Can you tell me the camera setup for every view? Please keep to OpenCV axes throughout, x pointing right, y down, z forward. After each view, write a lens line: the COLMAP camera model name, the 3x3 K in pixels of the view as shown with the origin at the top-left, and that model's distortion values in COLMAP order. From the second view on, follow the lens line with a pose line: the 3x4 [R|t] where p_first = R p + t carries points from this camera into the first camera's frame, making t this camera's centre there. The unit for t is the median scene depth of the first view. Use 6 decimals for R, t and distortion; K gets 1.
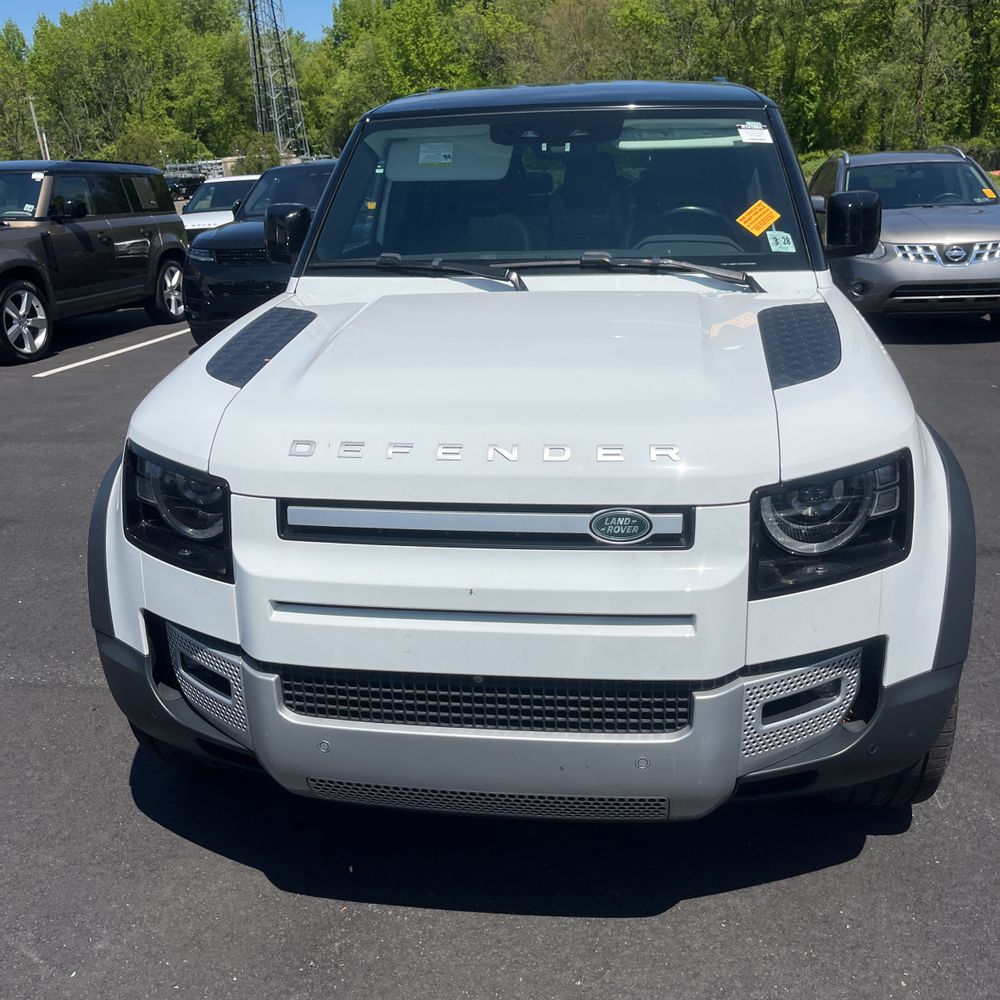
lens RADIAL K [[1002.4, 0, 511.7], [0, 1002.4, 501.9], [0, 0, 1]] dist [0.038502, -0.038712]
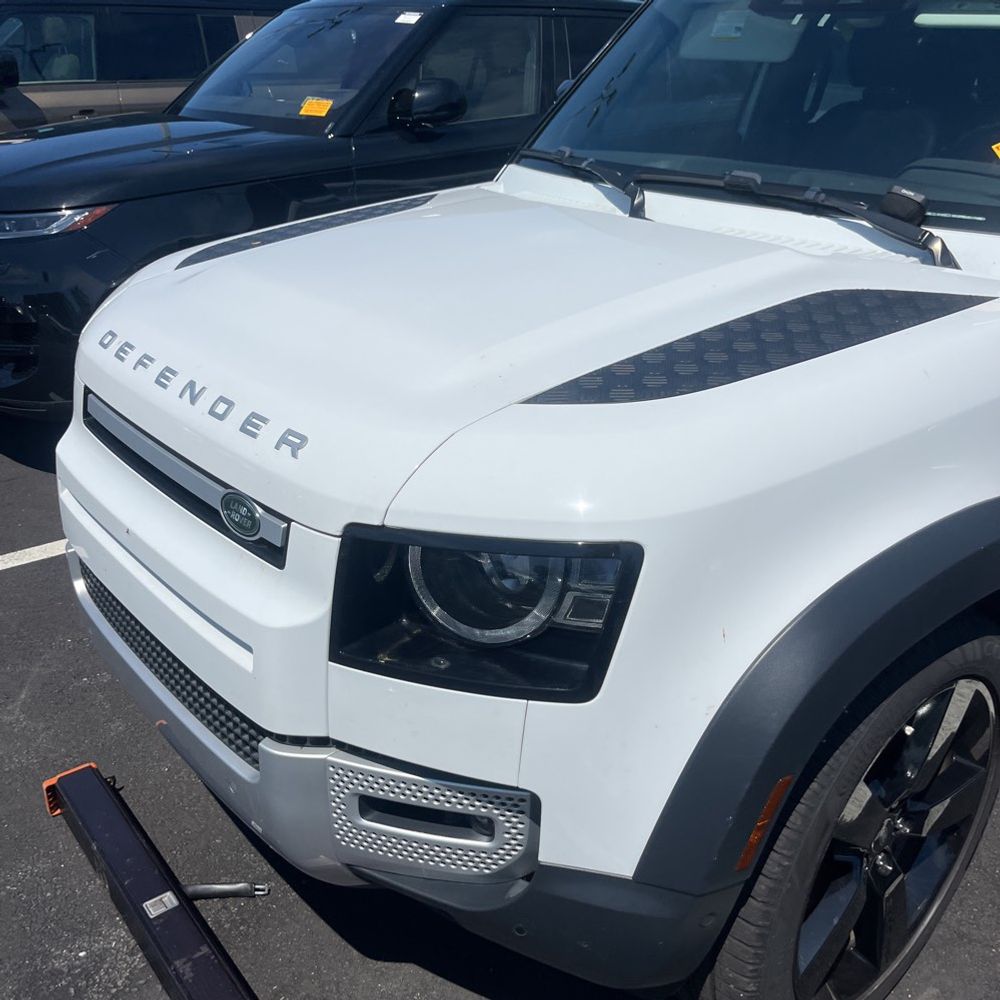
lens RADIAL K [[1002.4, 0, 511.7], [0, 1002.4, 501.9], [0, 0, 1]] dist [0.038502, -0.038712]
pose [[0.739944, 0.310710, -0.596609, 0.722773], [-0.235668, 0.950458, 0.202705, -0.193926], [0.630035, -0.009388, 0.776510, 0.476381]]
